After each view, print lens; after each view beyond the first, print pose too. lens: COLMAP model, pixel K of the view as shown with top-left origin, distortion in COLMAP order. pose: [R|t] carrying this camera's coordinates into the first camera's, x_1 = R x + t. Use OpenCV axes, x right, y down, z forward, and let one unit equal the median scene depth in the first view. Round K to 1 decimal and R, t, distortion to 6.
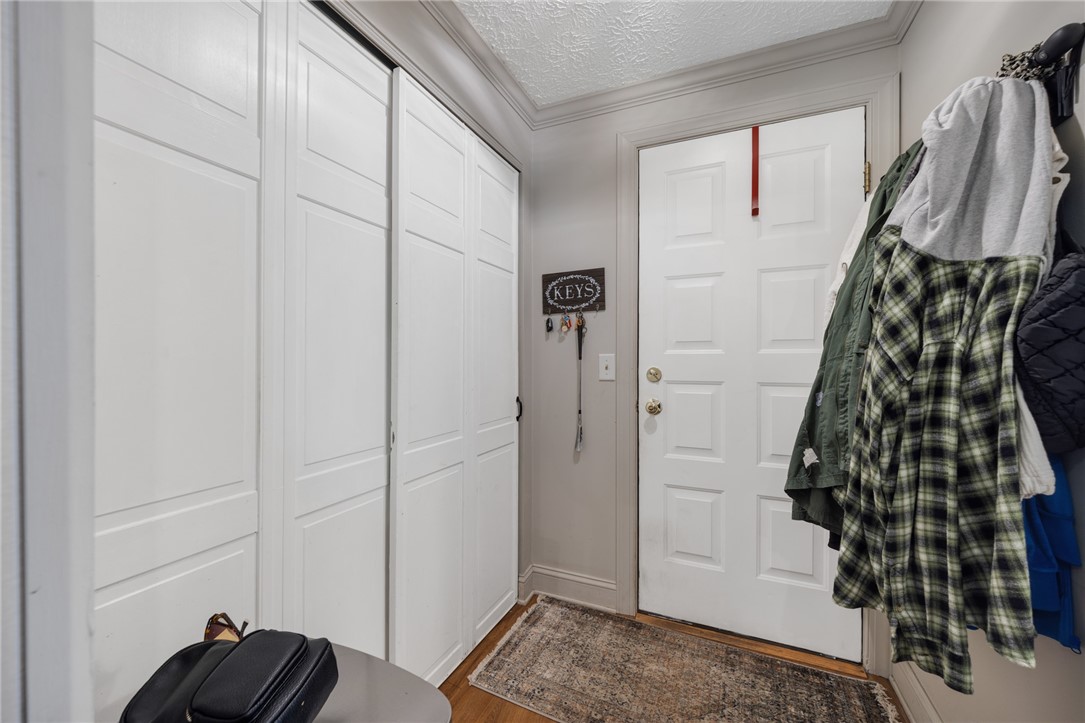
lens RADIAL K [[428.8, 0, 541.7], [0, 428.8, 357.6], [0, 0, 1]] dist [-0.000253, 0.000281]
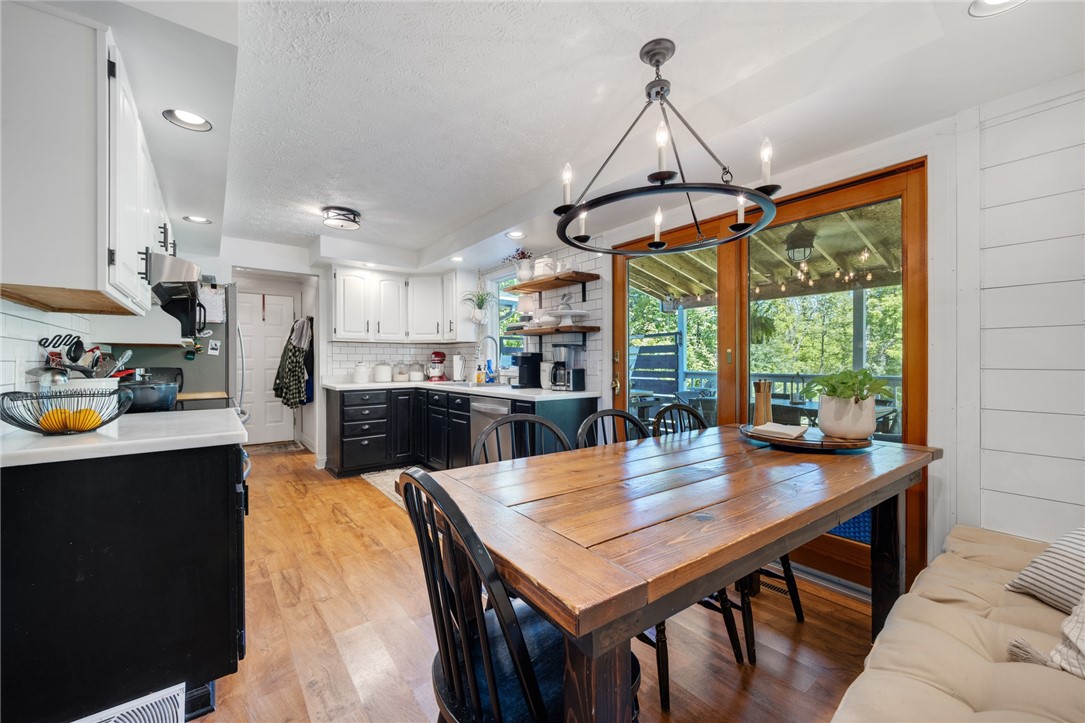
lens RADIAL K [[421.1, 0, 542.5], [0, 421.1, 361.5], [0, 0, 1]] dist [-0.001459, -0.000701]
pose [[0.466567, -0.004392, 0.884475, -1.494423], [0.001374, 0.999990, 0.004242, -0.010305], [-0.884485, -0.000764, 0.466568, -2.639515]]
